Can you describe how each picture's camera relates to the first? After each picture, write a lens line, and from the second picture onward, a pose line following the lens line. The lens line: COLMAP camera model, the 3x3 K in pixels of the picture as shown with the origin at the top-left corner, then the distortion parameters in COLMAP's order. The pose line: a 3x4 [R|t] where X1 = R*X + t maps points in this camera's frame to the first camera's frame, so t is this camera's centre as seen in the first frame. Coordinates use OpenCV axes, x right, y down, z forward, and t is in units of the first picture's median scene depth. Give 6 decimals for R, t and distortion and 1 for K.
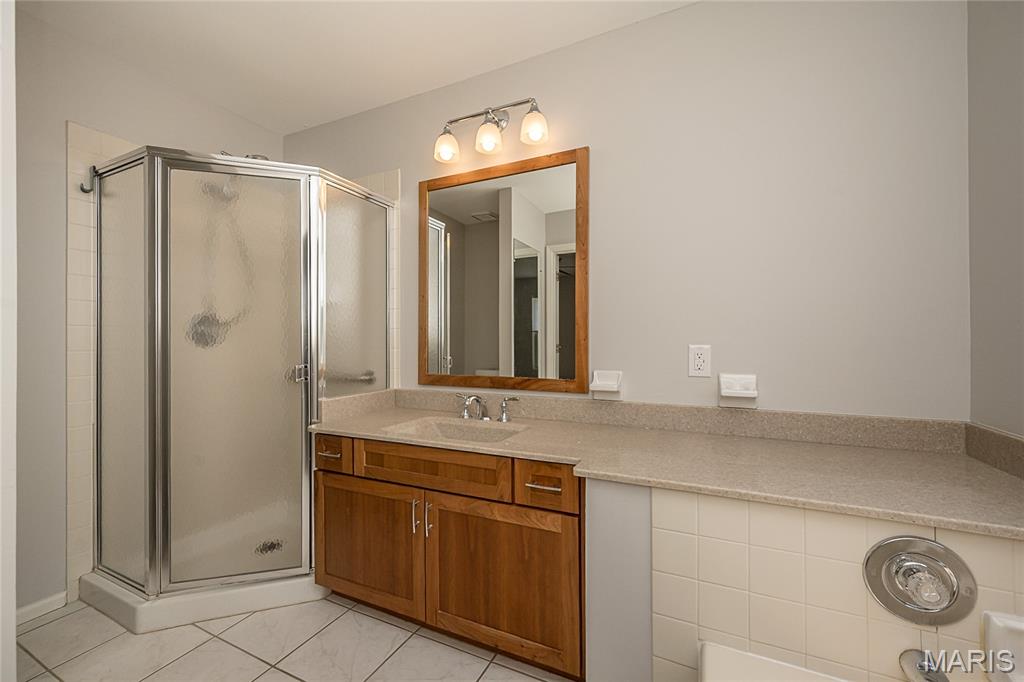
lens RADIAL K [[400.2, 0, 513.9], [0, 400.2, 344.8], [0, 0, 1]] dist [0.001554, -0.000220]
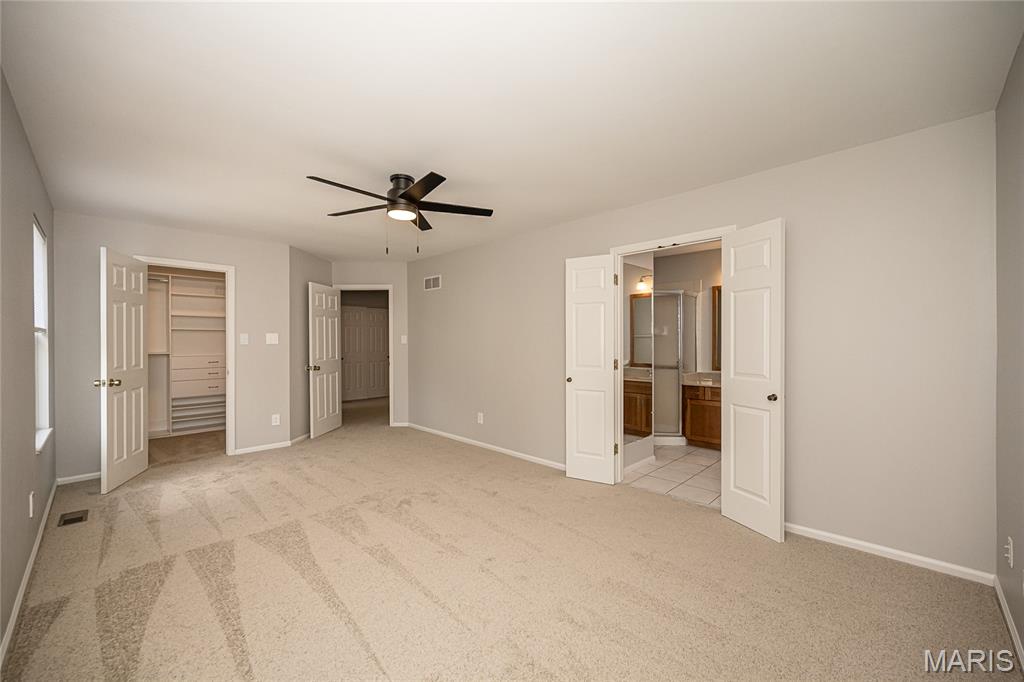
lens RADIAL K [[400.2, 0, 512.4], [0, 400.2, 342.4], [0, 0, 1]] dist [0.001554, -0.000220]
pose [[0.944798, 0.005469, -0.327607, -0.792624], [-0.001194, 0.999912, 0.013250, -0.134279], [0.327651, -0.012127, 0.944721, -2.269609]]
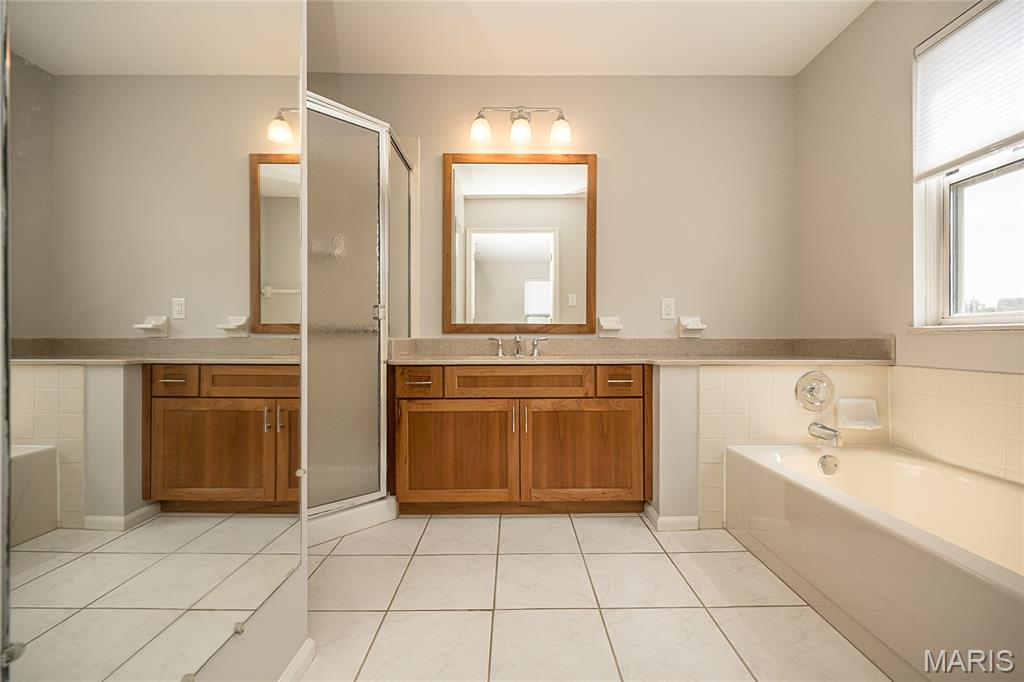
lens RADIAL K [[400.2, 0, 513.2], [0, 400.2, 342.8], [0, 0, 1]] dist [0.001554, -0.000220]
pose [[0.904090, -0.001759, 0.427339, -0.731369], [-0.002181, 0.999960, 0.008730, 0.157084], [-0.427337, -0.008825, 0.904049, -0.143574]]
